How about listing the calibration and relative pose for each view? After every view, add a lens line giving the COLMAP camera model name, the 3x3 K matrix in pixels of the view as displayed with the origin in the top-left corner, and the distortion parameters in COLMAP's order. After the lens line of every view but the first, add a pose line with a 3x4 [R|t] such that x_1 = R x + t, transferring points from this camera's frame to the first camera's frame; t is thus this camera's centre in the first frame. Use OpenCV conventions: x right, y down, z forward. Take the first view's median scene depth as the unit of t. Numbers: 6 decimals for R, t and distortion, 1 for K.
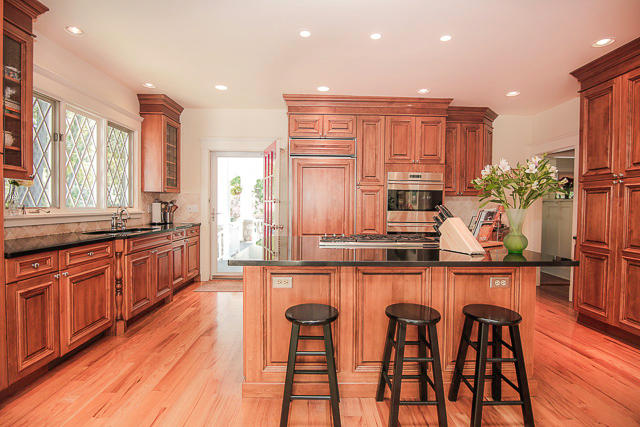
lens RADIAL K [[310.6, 0, 320.0], [0, 310.6, 213.5], [0, 0, 1]] dist [-0.011315, 0.000049]
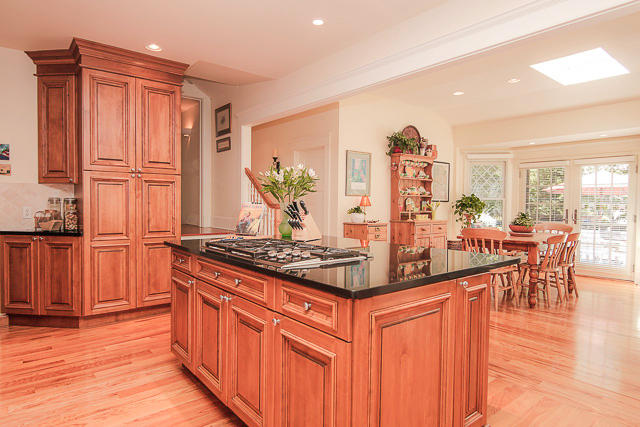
lens RADIAL K [[376.8, 0, 320.0], [0, 376.8, 213.5], [0, 0, 1]] dist [-0.002266, -0.000379]
pose [[-0.613017, -0.037876, 0.789162, -0.328935], [0.007368, 0.998533, 0.053648, -0.023778], [-0.790036, 0.038702, -0.611838, 0.878933]]
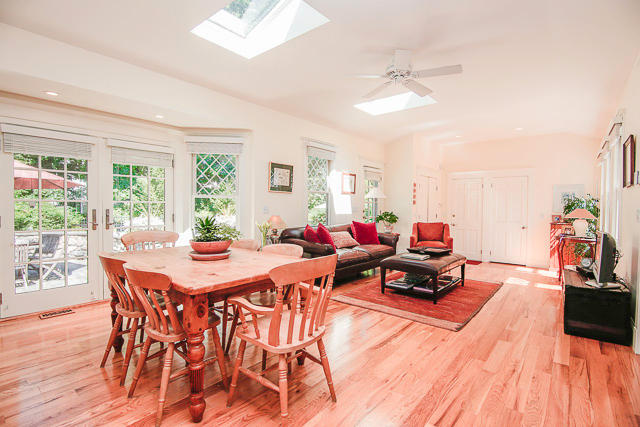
lens RADIAL K [[310.6, 0, 320.0], [0, 310.6, 213.5], [0, 0, 1]] dist [-0.011315, 0.000049]
pose [[-0.656417, 0.002379, -0.754395, 0.508770], [-0.042526, 0.998288, 0.040152, 0.000827], [0.753199, 0.058438, -0.655192, 0.175625]]
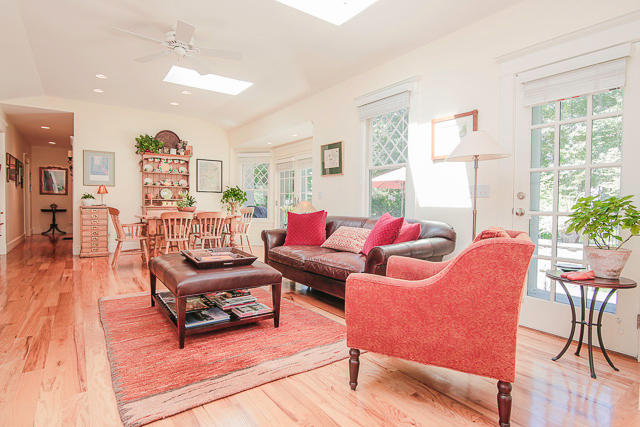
lens RADIAL K [[341.0, 0, 320.0], [0, 341.0, 213.5], [0, 0, 1]] dist [-0.004887, -0.001238]
pose [[-0.559760, -0.038387, 0.827765, -1.199230], [0.009050, 0.998584, 0.052428, 0.040820], [-0.828605, 0.036839, -0.558620, -0.026535]]
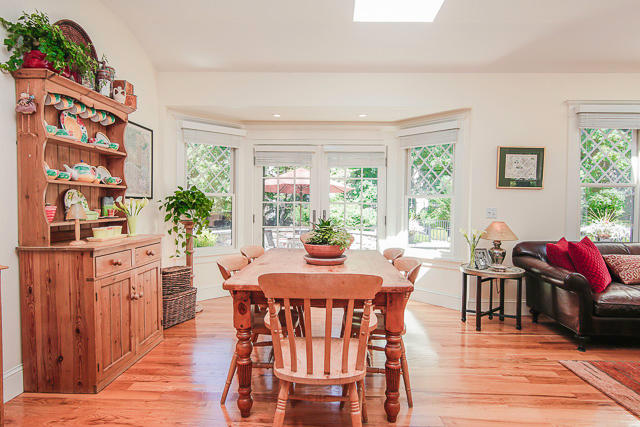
lens RADIAL K [[364.1, 0, 320.0], [0, 364.1, 213.5], [0, 0, 1]] dist [-0.004622, -0.001992]
pose [[-0.998393, -0.022754, 0.051900, 0.192360], [-0.019794, 0.998186, 0.056854, -0.004549], [-0.053100, 0.055735, -0.997033, 0.267704]]
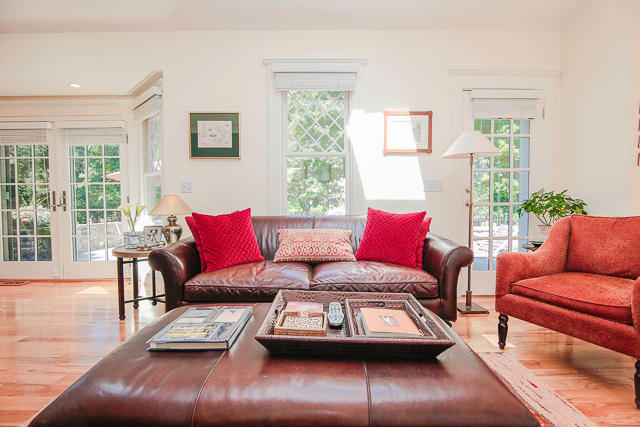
lens RADIAL K [[312.9, 0, 320.0], [0, 312.9, 213.5], [0, 0, 1]] dist [-0.017316, 0.000216]
pose [[-0.999884, -0.004399, 0.014572, -0.527371], [-0.003380, 0.997594, 0.069239, 0.049652], [-0.014842, 0.069181, -0.997494, 0.028706]]
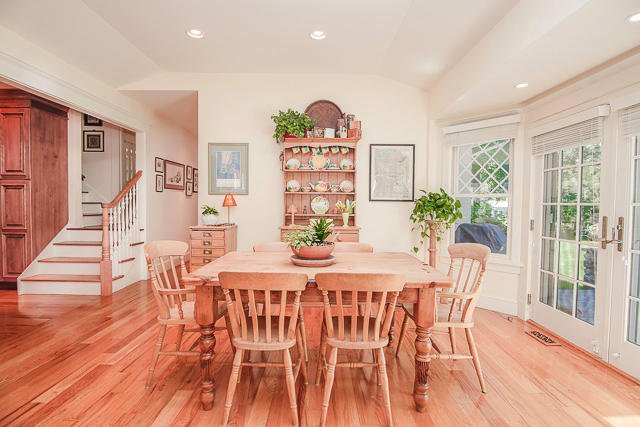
lens RADIAL K [[312.9, 0, 320.0], [0, 312.9, 213.5], [0, 0, 1]] dist [-0.017316, 0.000216]
pose [[0.019303, -0.041783, 0.998940, -0.298933], [0.019923, 0.998944, 0.041399, 0.010781], [-0.999615, 0.019102, 0.020115, -0.365456]]
